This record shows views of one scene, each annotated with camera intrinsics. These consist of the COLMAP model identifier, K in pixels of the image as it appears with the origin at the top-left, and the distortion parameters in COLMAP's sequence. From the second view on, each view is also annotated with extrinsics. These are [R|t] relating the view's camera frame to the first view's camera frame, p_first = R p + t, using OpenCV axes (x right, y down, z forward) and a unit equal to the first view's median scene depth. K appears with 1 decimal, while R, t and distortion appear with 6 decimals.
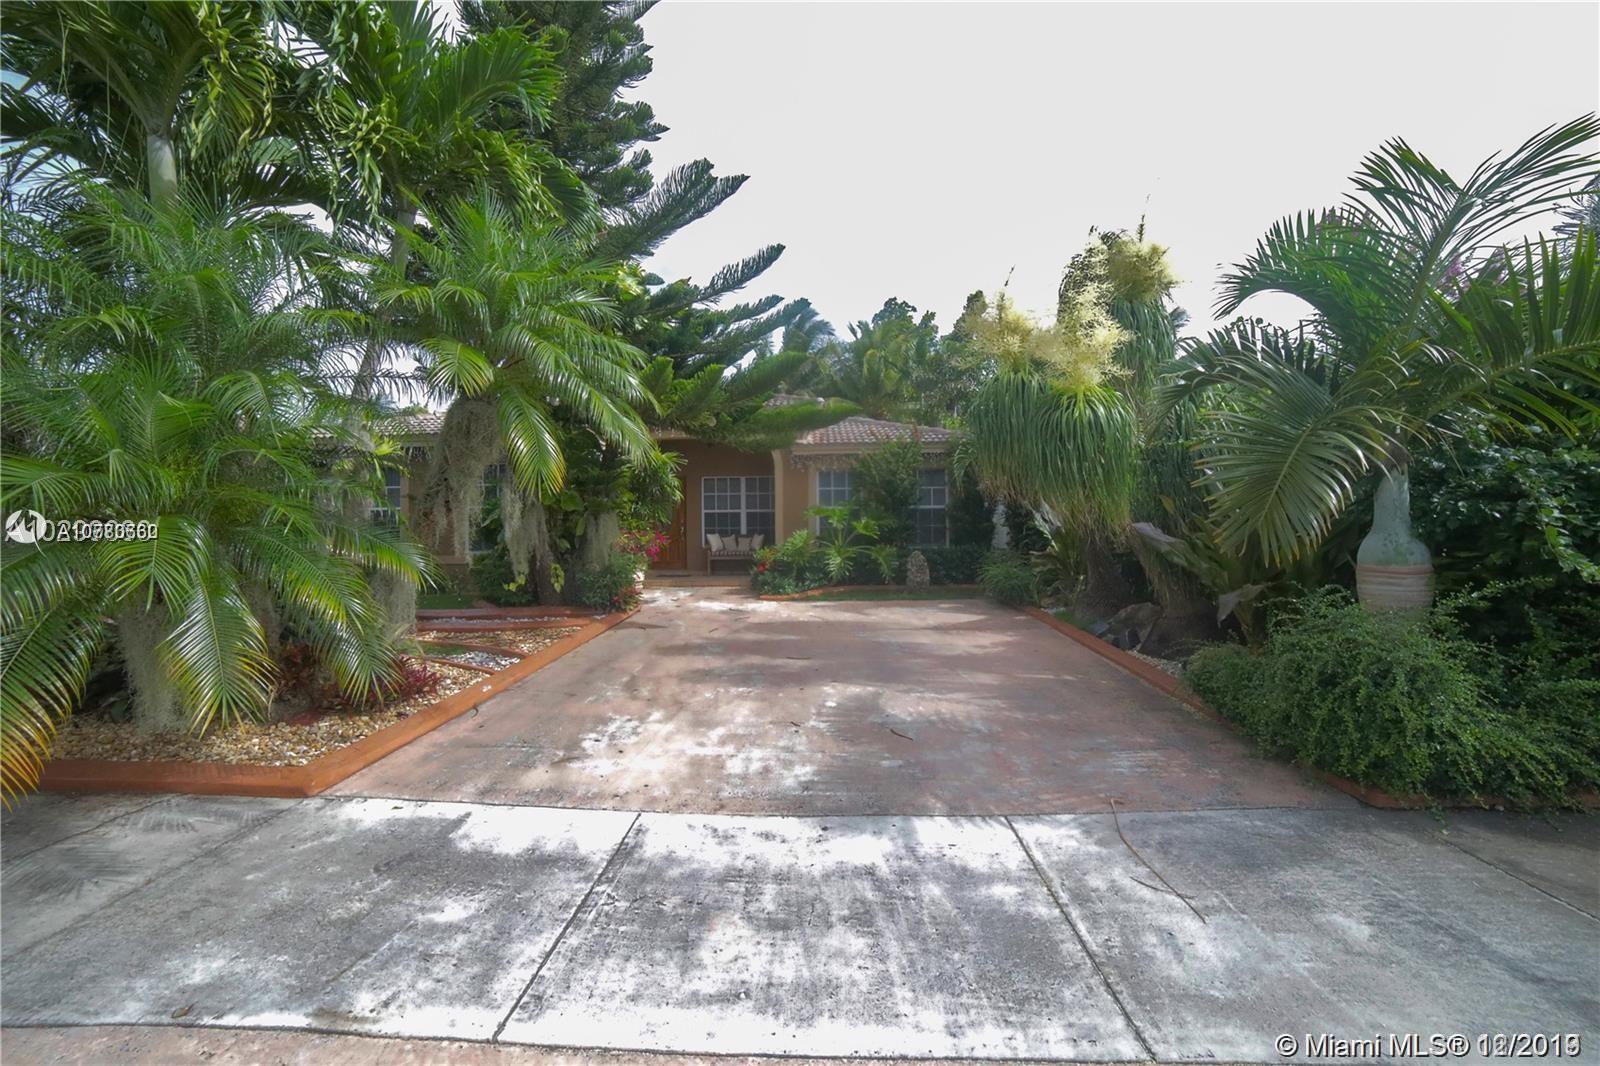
lens RADIAL K [[682.6, 0, 796.7], [0, 682.6, 511.2], [0, 0, 1]] dist [-0.092201, 0.043595]
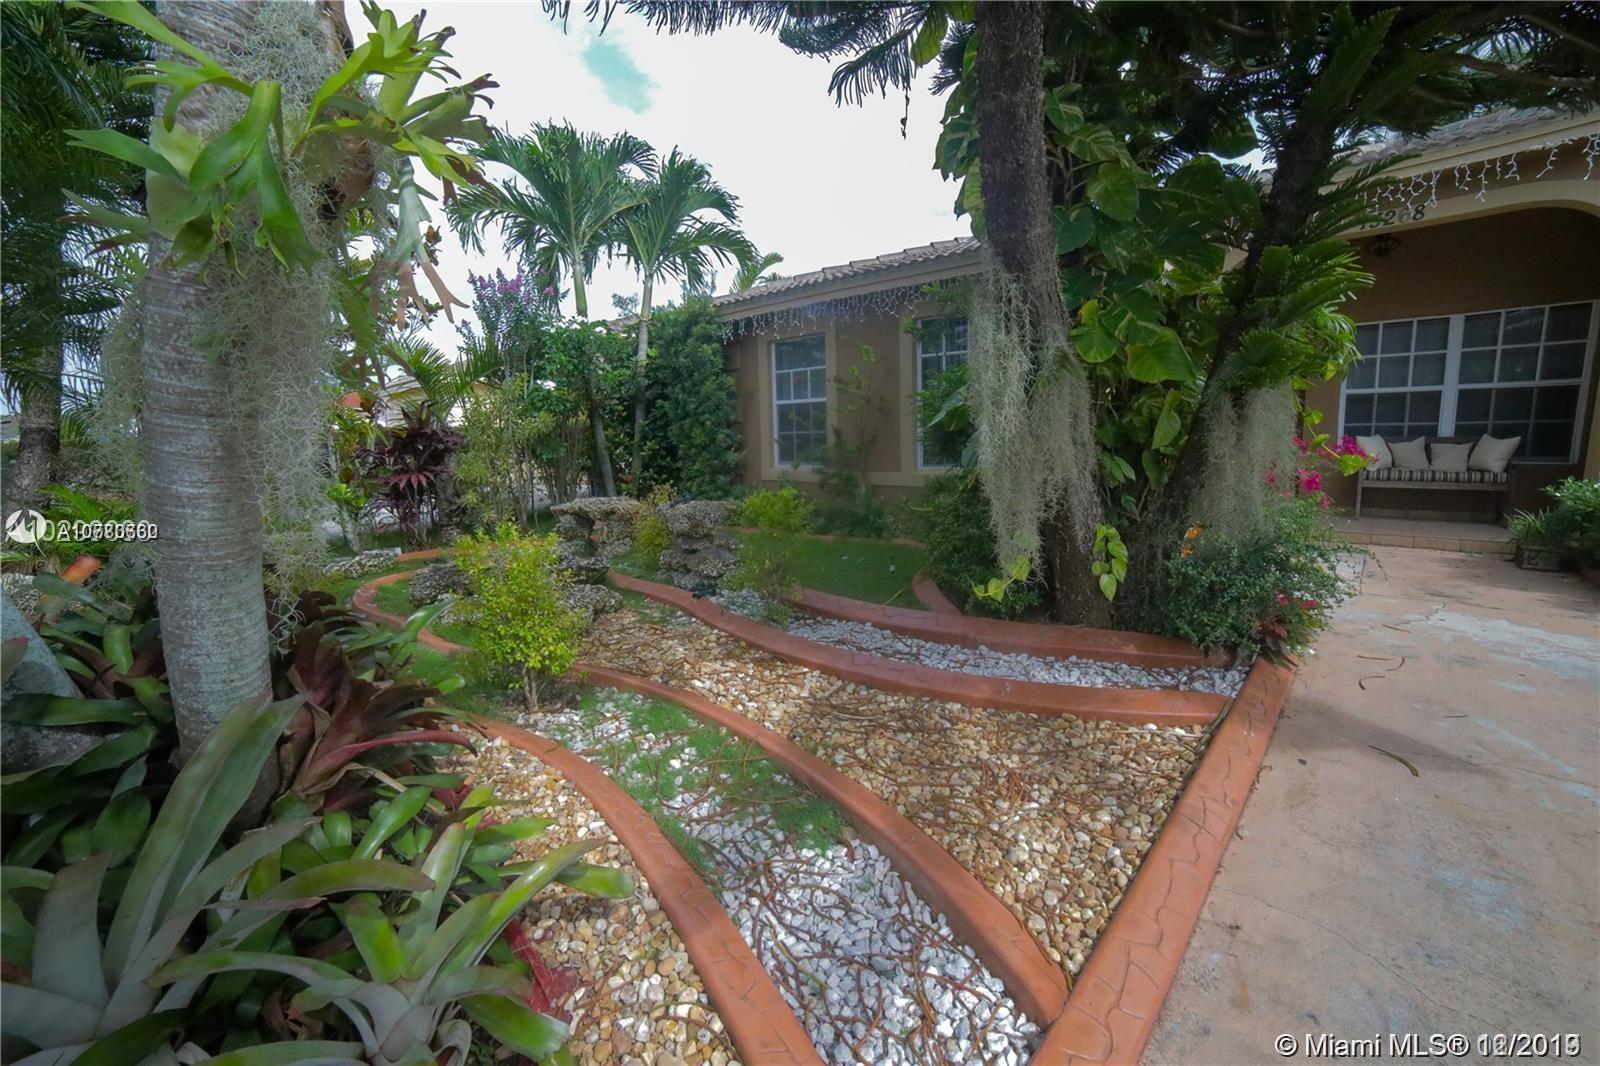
lens RADIAL K [[675.5, 0, 799.1], [0, 675.5, 515.0], [0, 0, 1]] dist [-0.066086, 0.031313]
pose [[0.783129, 0.074235, -0.617412, -0.164445], [0.026652, 0.987930, 0.152591, 0.006589], [0.621287, -0.135954, 0.771698, 0.379782]]
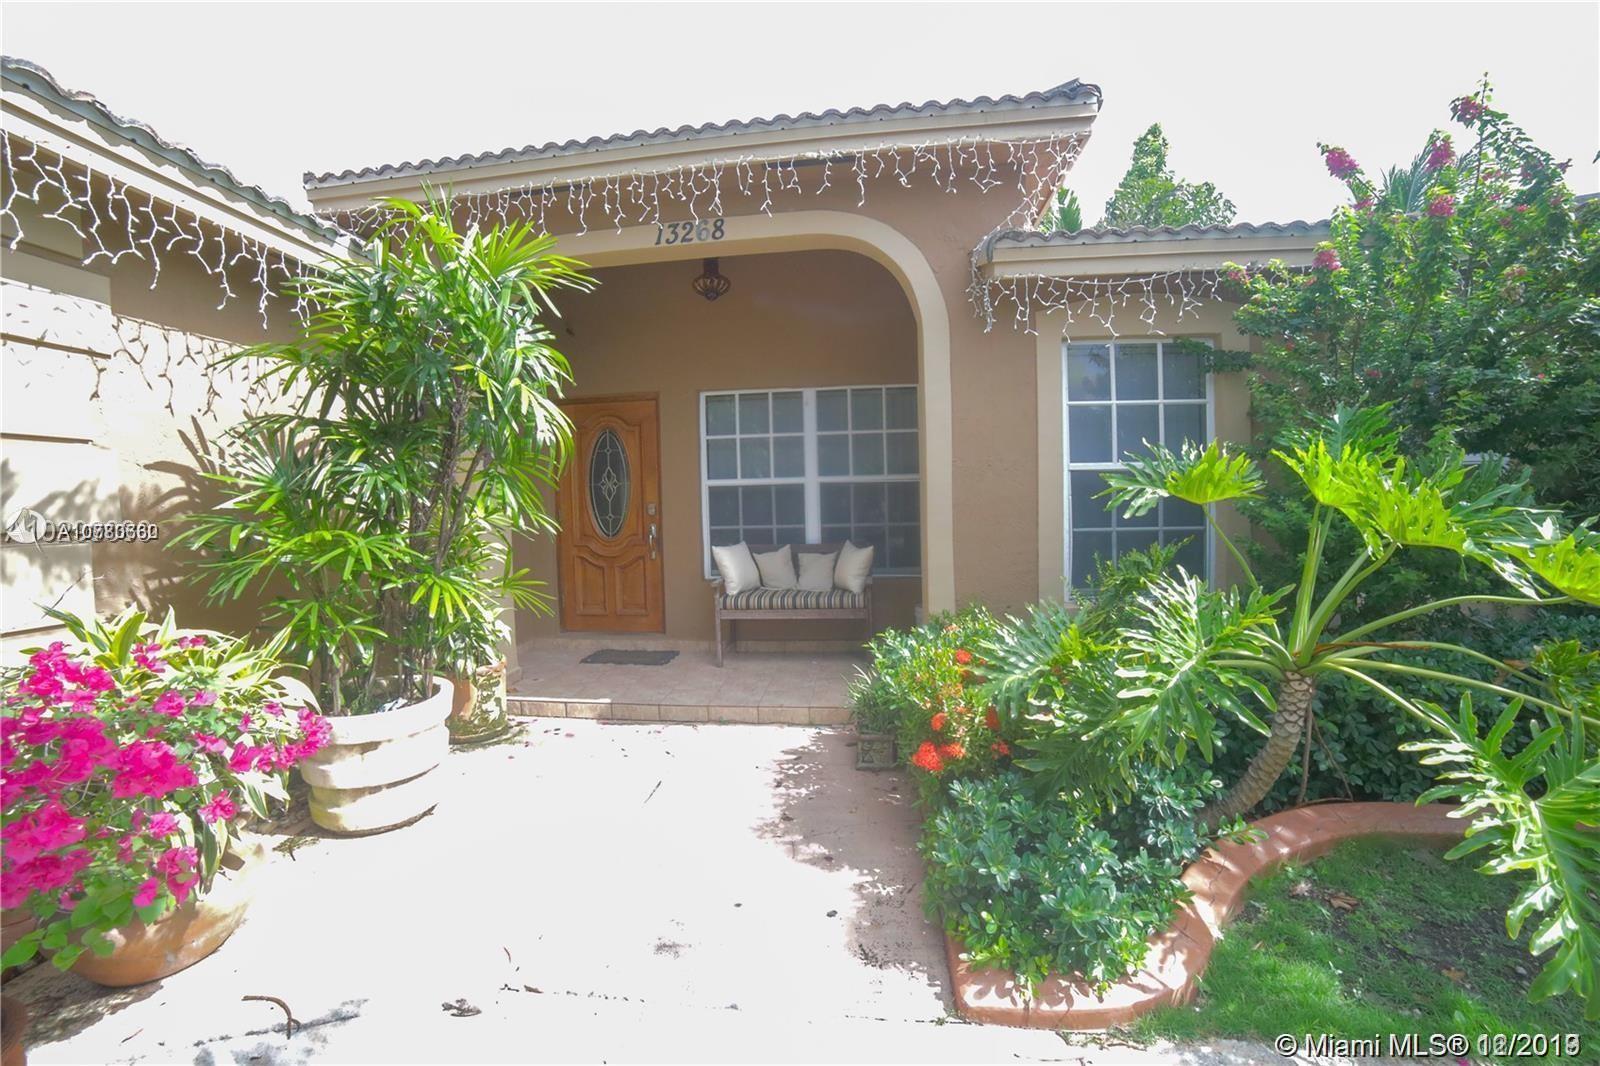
lens RADIAL K [[682.6, 0, 796.7], [0, 682.6, 511.2], [0, 0, 1]] dist [-0.092201, 0.043595]
pose [[0.997525, -0.009994, -0.069605, -0.067162], [0.013131, 0.998911, 0.044764, -0.000530], [0.069082, -0.045567, 0.996570, 0.695589]]
